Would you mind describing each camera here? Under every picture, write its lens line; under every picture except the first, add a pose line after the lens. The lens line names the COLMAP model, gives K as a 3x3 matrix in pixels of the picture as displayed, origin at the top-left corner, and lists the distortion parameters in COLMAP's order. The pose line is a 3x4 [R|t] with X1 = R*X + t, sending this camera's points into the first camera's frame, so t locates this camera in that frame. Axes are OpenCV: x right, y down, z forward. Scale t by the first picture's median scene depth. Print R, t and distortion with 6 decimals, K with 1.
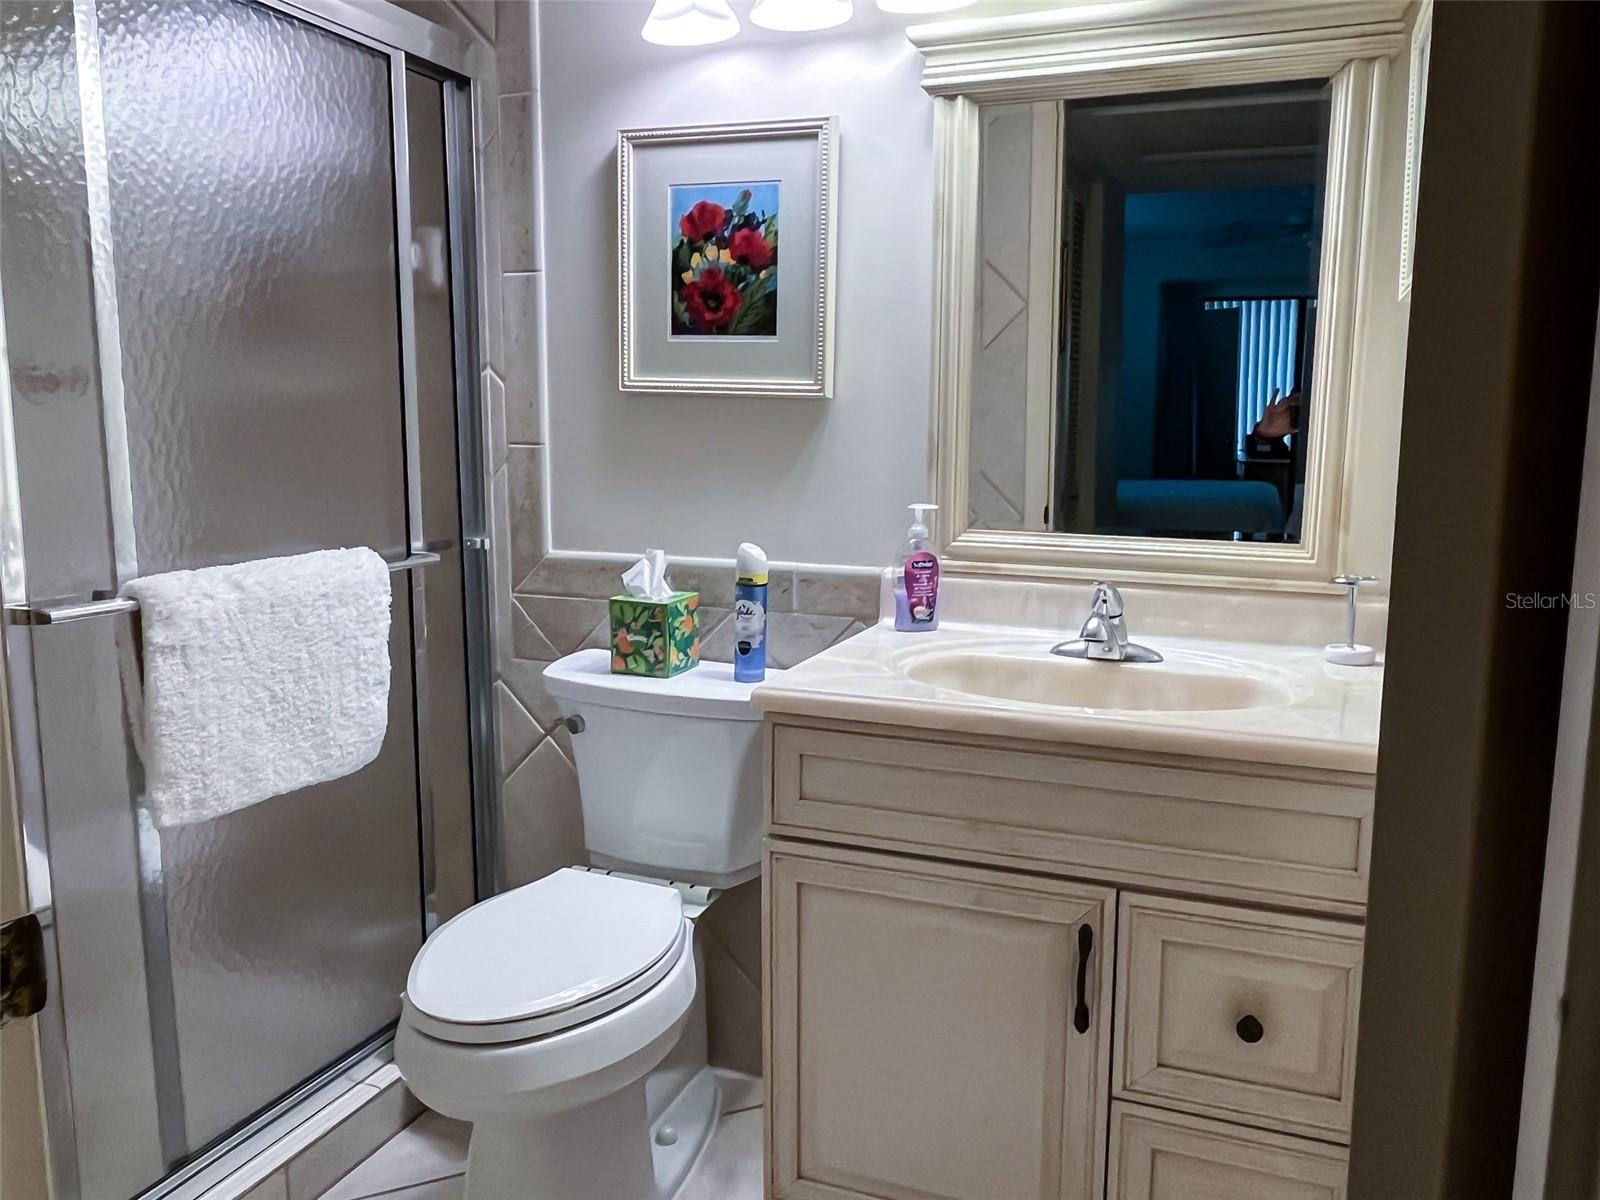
lens RADIAL K [[1185.7, 0, 824.1], [0, 1185.7, 595.7], [0, 0, 1]] dist [0.000787, -0.002241]
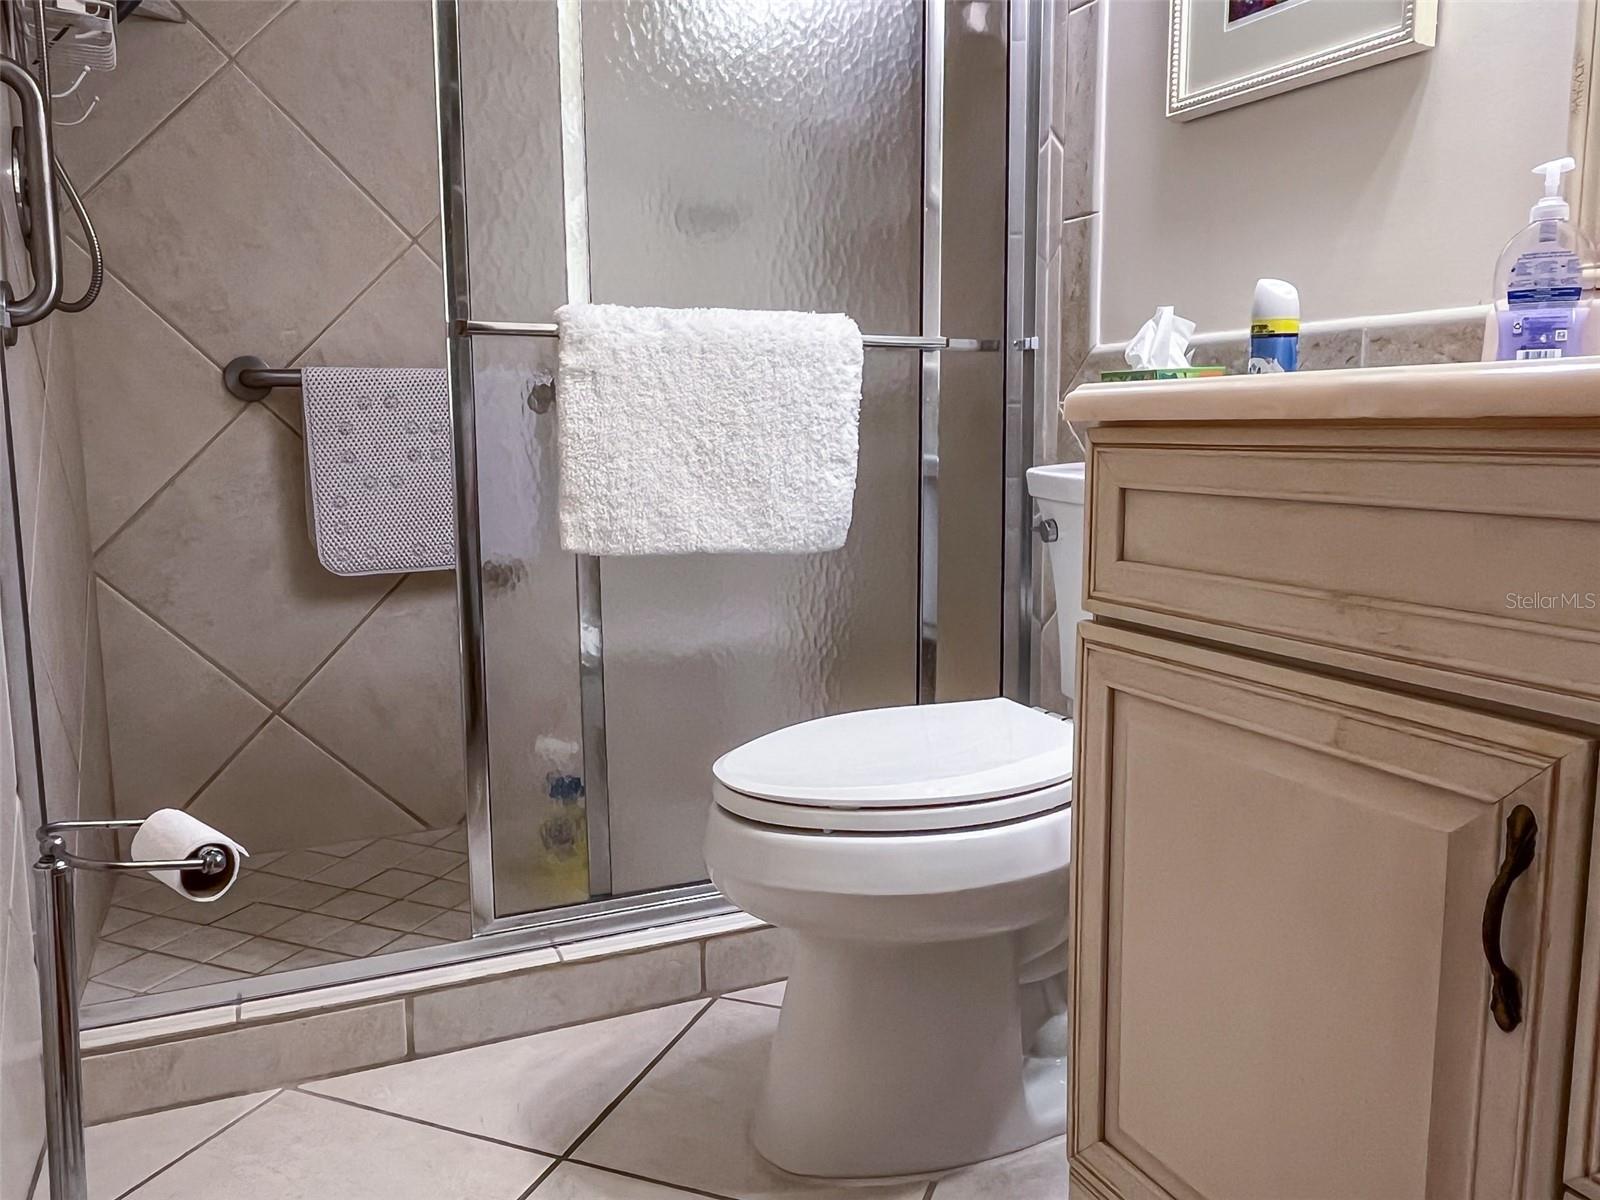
lens RADIAL K [[1185.7, 0, 824.1], [0, 1185.7, 595.7], [0, 0, 1]] dist [0.000787, -0.002241]
pose [[0.714379, 0.081622, -0.694982, 0.289867], [-0.085312, 0.995924, 0.029273, 0.168133], [0.694539, 0.038379, 0.718431, 0.375331]]
